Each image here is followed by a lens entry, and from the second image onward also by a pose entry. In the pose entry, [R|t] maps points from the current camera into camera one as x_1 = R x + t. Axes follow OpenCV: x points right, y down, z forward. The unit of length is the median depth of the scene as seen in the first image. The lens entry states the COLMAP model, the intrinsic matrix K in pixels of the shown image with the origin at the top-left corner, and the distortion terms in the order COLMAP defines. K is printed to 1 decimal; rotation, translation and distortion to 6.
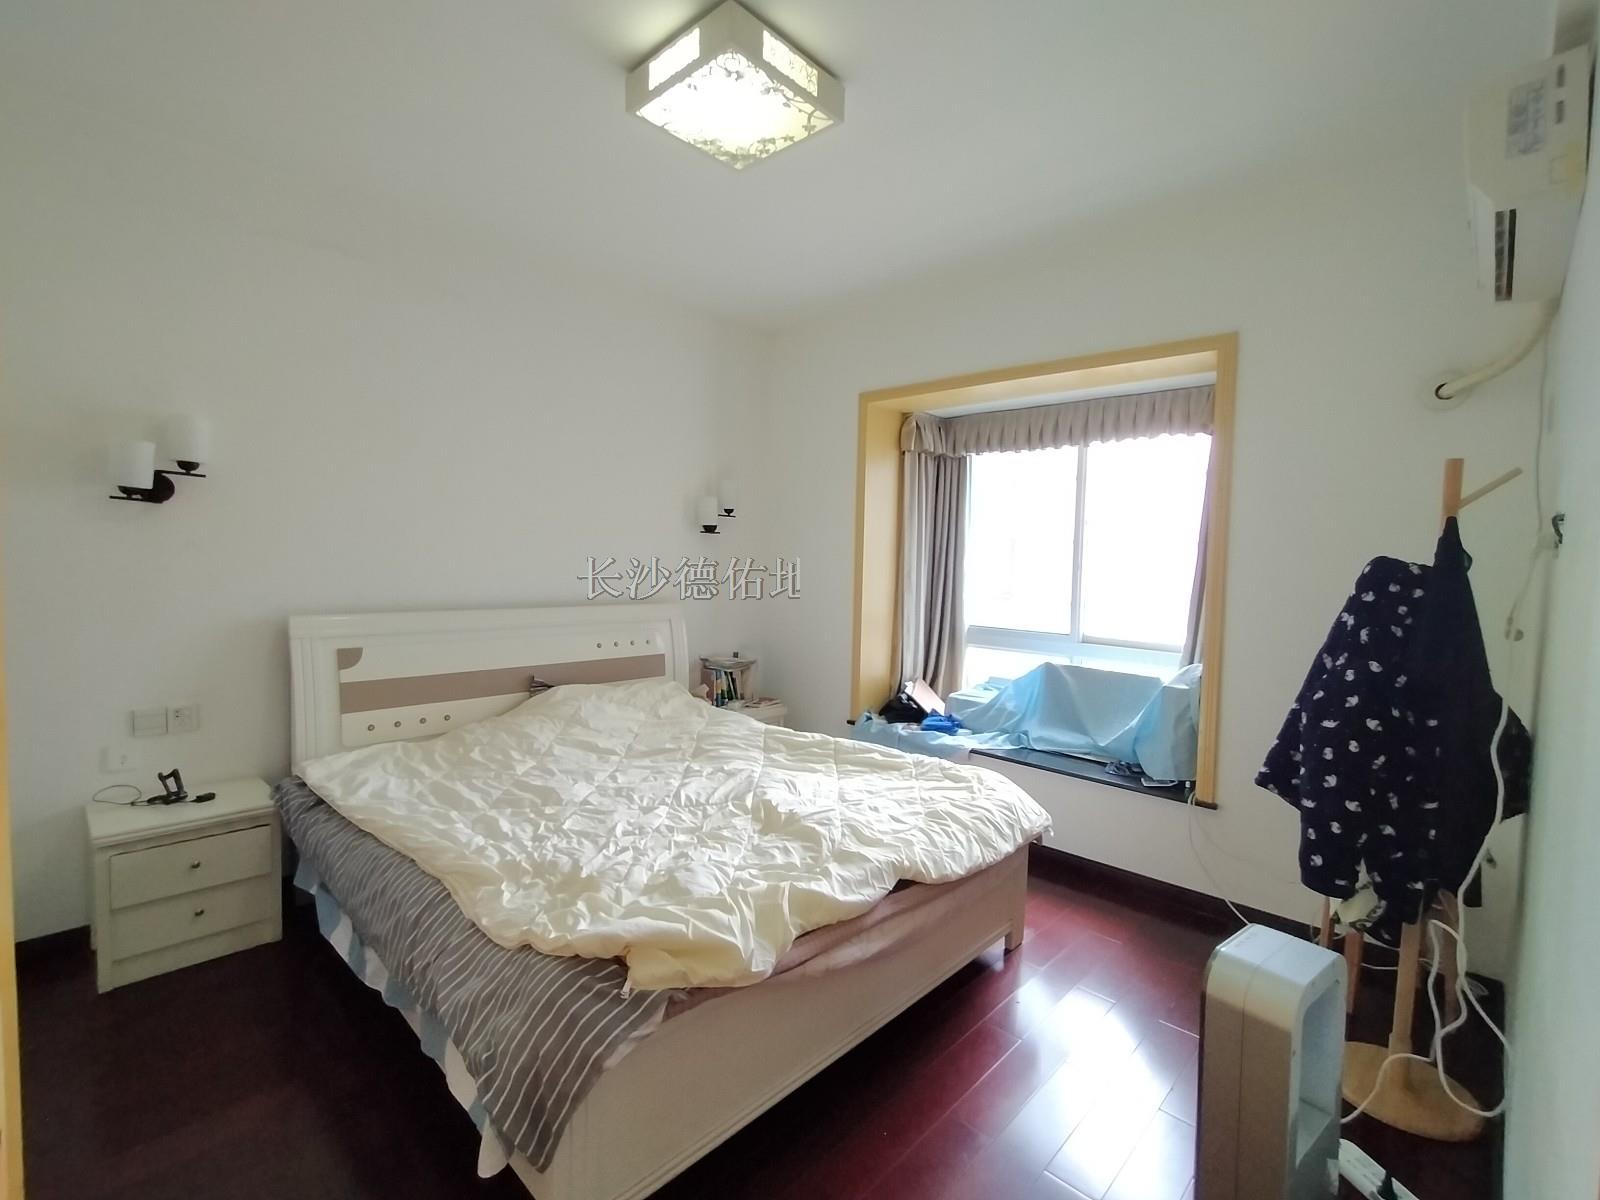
lens RADIAL K [[731.8, 0, 794.0], [0, 731.8, 596.2], [0, 0, 1]] dist [0.001050, 0.000044]
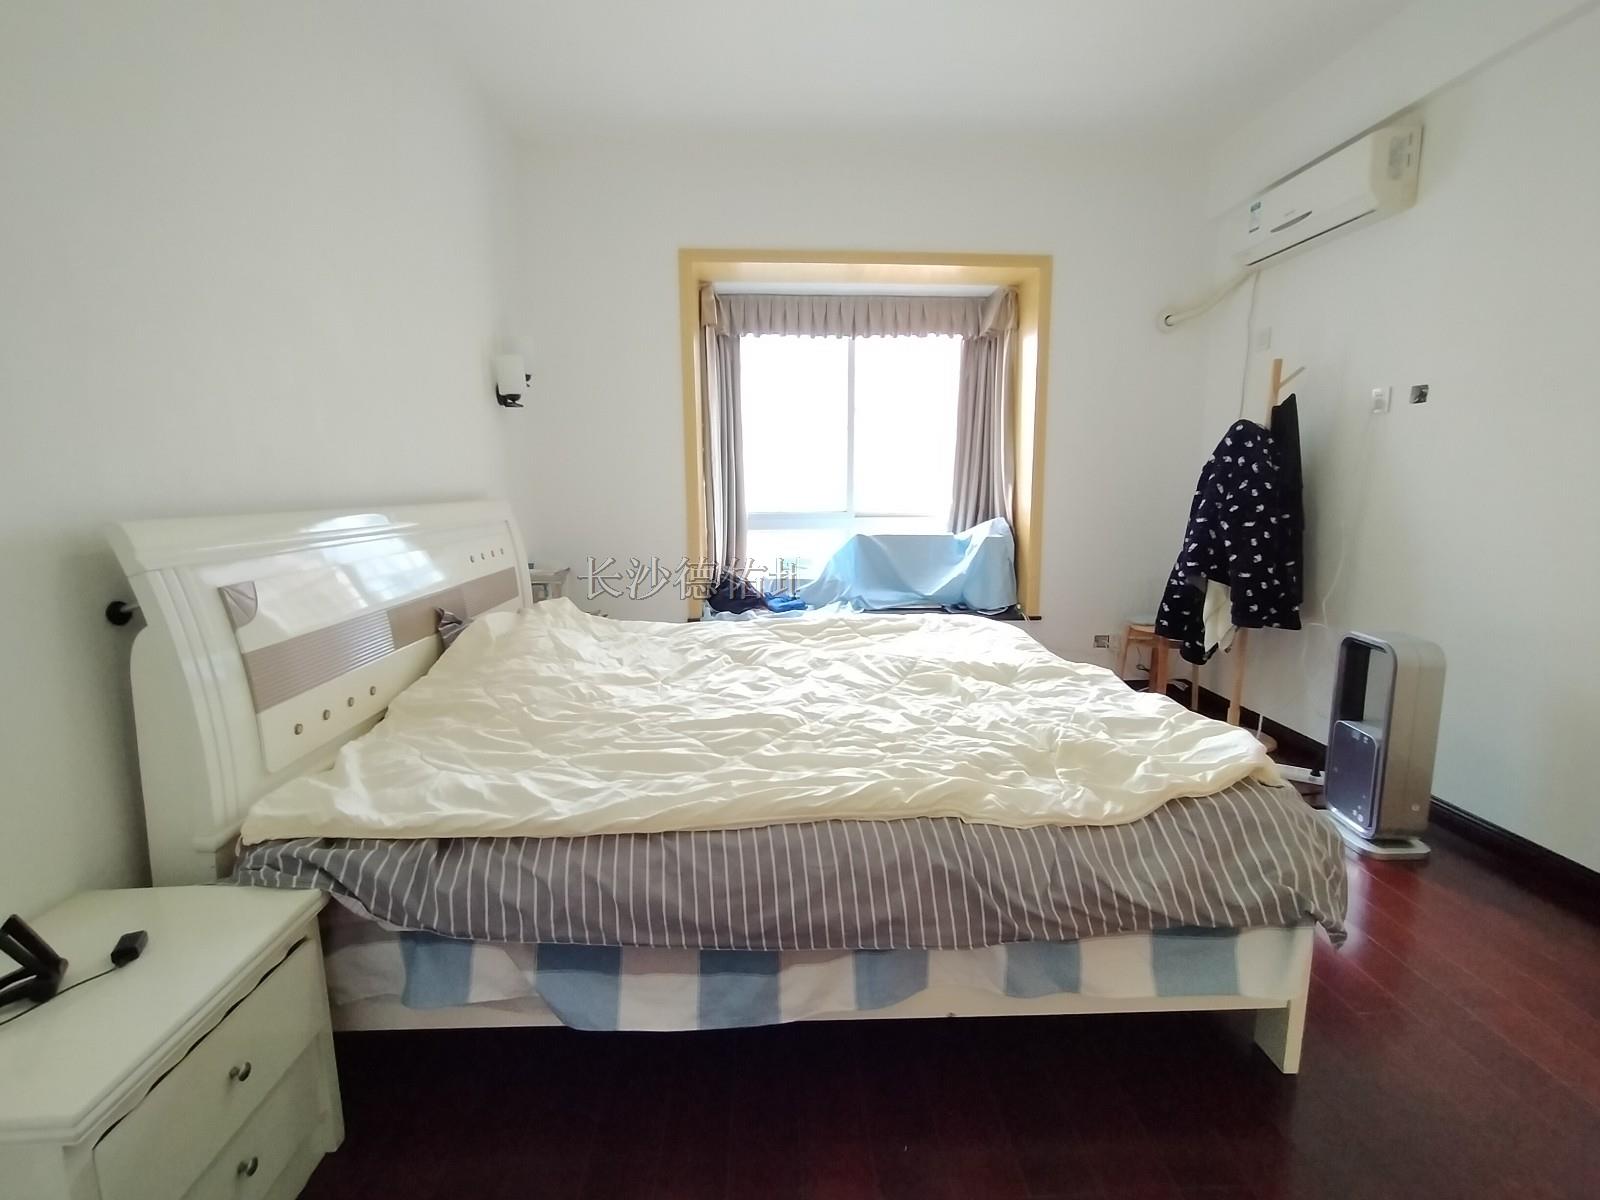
lens RADIAL K [[731.8, 0, 800.7], [0, 731.8, 598.3], [0, 0, 1]] dist [0.001050, 0.000044]
pose [[0.684517, -0.141741, 0.715085, -0.662556], [0.059945, 0.988538, 0.138561, 0.032694], [-0.726528, -0.051982, 0.685168, 0.366158]]
